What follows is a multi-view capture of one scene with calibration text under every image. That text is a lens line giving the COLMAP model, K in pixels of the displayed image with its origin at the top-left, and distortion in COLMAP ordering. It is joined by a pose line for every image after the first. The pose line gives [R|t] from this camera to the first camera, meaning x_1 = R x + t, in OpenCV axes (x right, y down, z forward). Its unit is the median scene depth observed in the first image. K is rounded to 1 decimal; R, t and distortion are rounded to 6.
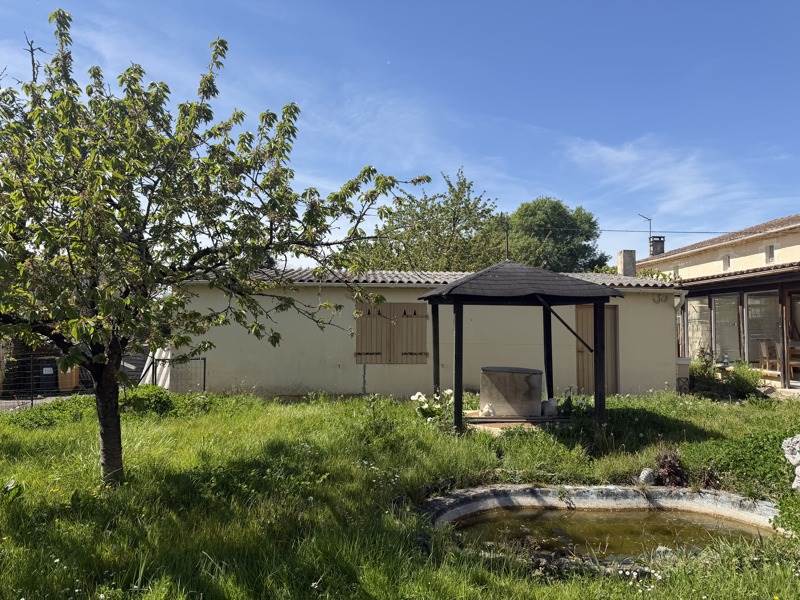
lens RADIAL K [[568.9, 0, 403.4], [0, 568.9, 297.5], [0, 0, 1]] dist [-0.000353, 0.008511]
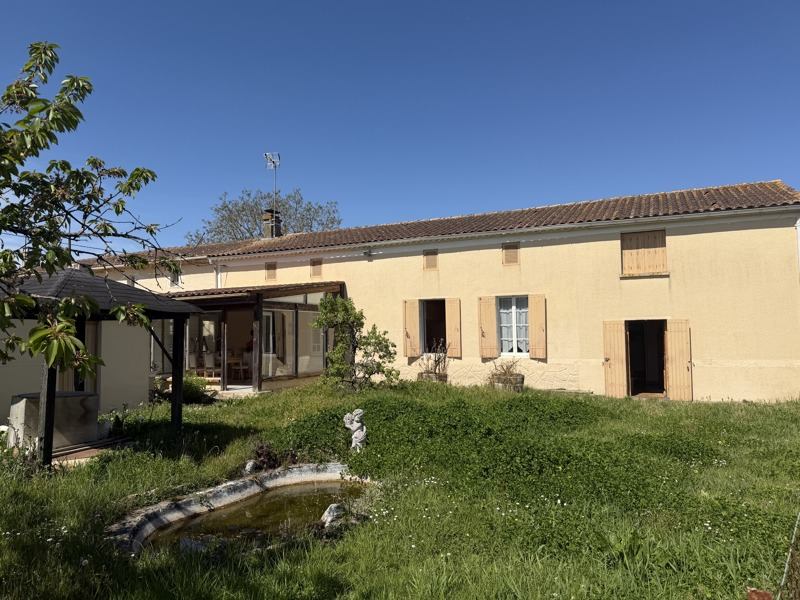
lens RADIAL K [[568.9, 0, 401.1], [0, 568.9, 301.8], [0, 0, 1]] dist [-0.000353, 0.008511]
pose [[0.472395, 0.039337, 0.880509, -0.491991], [-0.017500, 0.999225, -0.035251, 0.009023], [-0.881213, 0.001243, 0.472717, 0.174451]]
